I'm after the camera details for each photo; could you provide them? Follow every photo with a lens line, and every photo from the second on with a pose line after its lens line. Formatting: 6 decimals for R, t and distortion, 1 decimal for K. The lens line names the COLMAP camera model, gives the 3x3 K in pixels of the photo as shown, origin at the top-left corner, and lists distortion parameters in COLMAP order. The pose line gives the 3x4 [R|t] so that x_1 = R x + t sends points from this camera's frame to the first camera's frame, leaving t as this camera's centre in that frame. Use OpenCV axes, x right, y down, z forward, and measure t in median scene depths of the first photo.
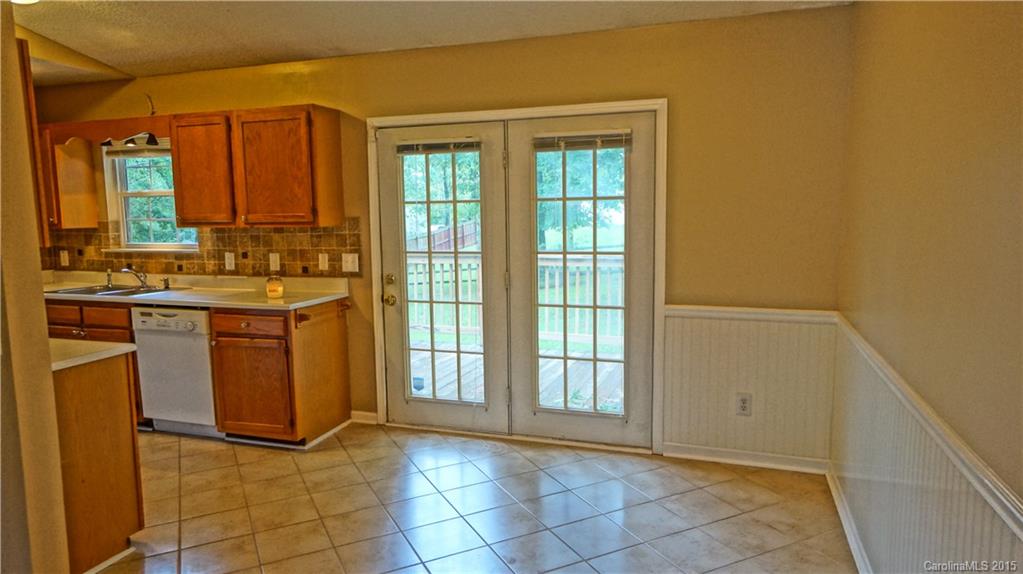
lens RADIAL K [[654.2, 0, 511.5], [0, 654.2, 287.0], [0, 0, 1]] dist [0.002262, 0.001201]
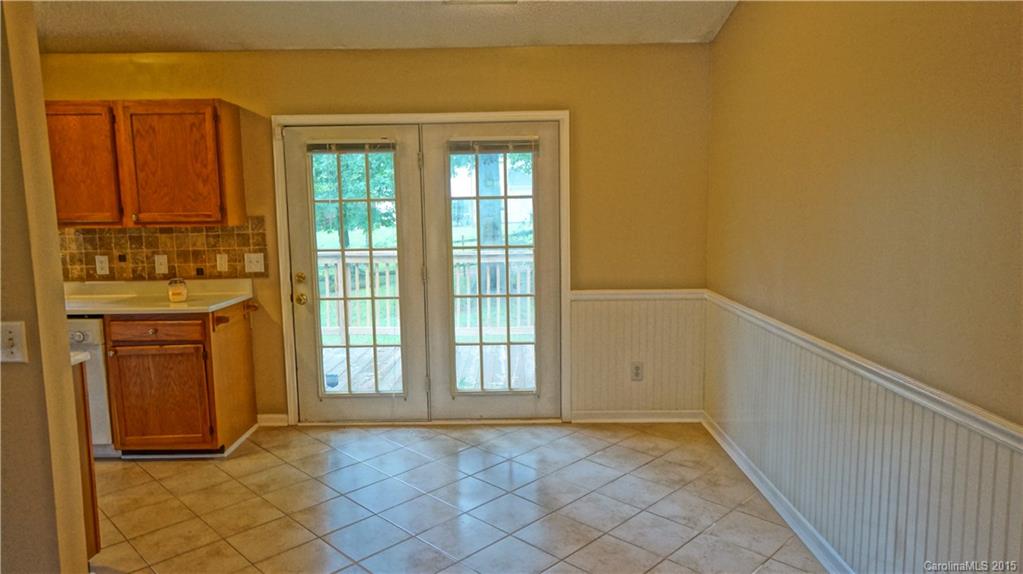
lens RADIAL K [[654.2, 0, 511.5], [0, 654.2, 287.0], [0, 0, 1]] dist [0.002262, 0.001201]
pose [[0.947993, -0.039551, 0.315825, -0.206386], [0.039430, 0.999199, 0.006778, 0.008195], [-0.315841, 0.006027, 0.948793, -0.049635]]
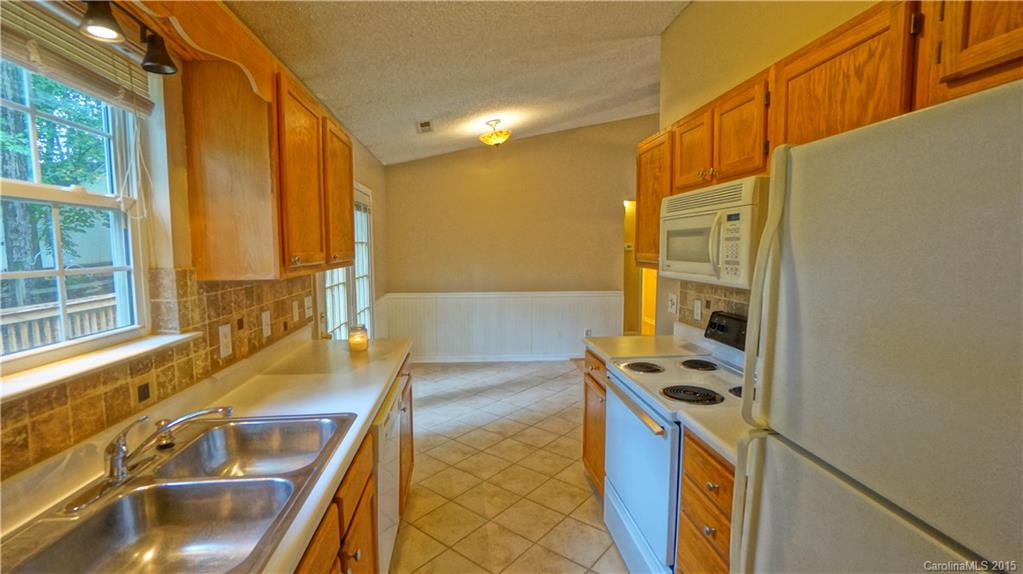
lens RADIAL K [[462.2, 0, 511.5], [0, 462.2, 287.0], [0, 0, 1]] dist [-0.002907, -0.000144]
pose [[-0.420724, -0.066820, 0.904725, -1.001639], [0.113665, 0.985542, 0.125646, -0.119772], [-0.900040, 0.155698, -0.407046, 1.074769]]
